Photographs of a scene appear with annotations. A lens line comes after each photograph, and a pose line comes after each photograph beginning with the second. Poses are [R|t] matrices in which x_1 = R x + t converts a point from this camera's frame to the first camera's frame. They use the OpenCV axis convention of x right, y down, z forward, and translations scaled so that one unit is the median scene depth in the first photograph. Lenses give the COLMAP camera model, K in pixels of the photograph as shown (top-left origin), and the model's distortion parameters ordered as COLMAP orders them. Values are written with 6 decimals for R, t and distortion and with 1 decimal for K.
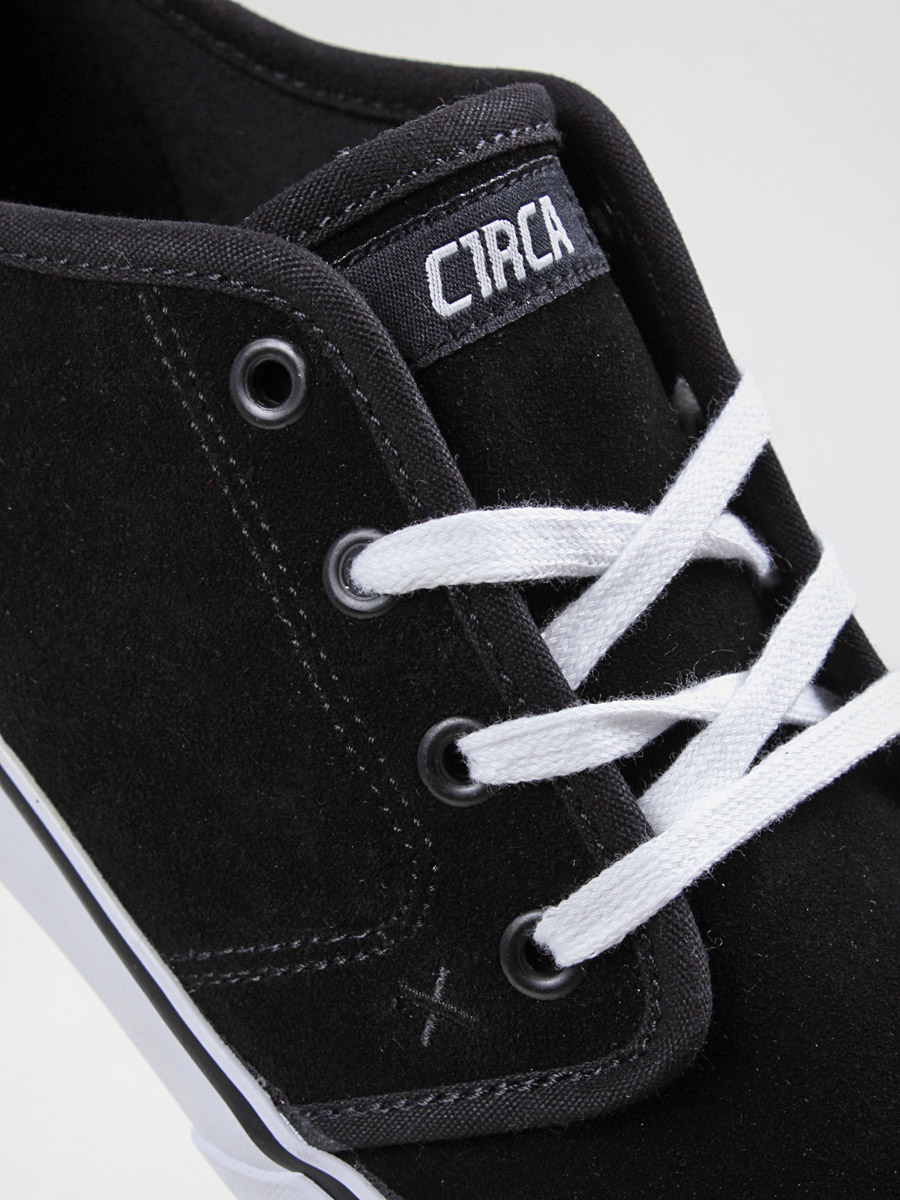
lens RADIAL K [[1905.0, 0, 395.4], [0, 1905.0, 597.4], [0, 0, 1]] dist [0.175620, -0.114413]
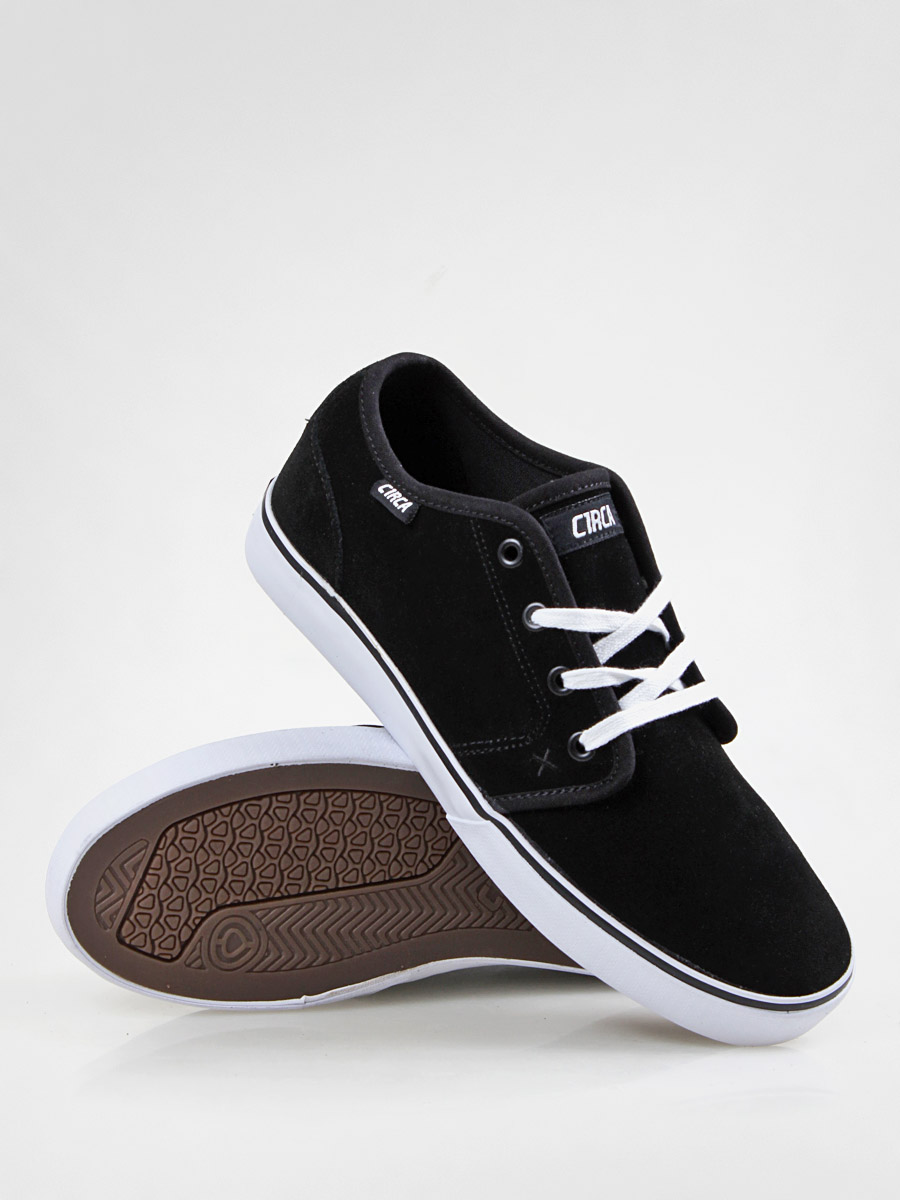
lens RADIAL K [[1849.6, 0, 450.0], [0, 1849.6, 600.0], [0, 0, 1]] dist [-0.012972, -0.008492]
pose [[0.993349, 0.114315, 0.013779, -0.194361], [-0.111442, 0.984608, -0.134638, 0.368320], [-0.028958, 0.132207, 0.990799, -1.904838]]
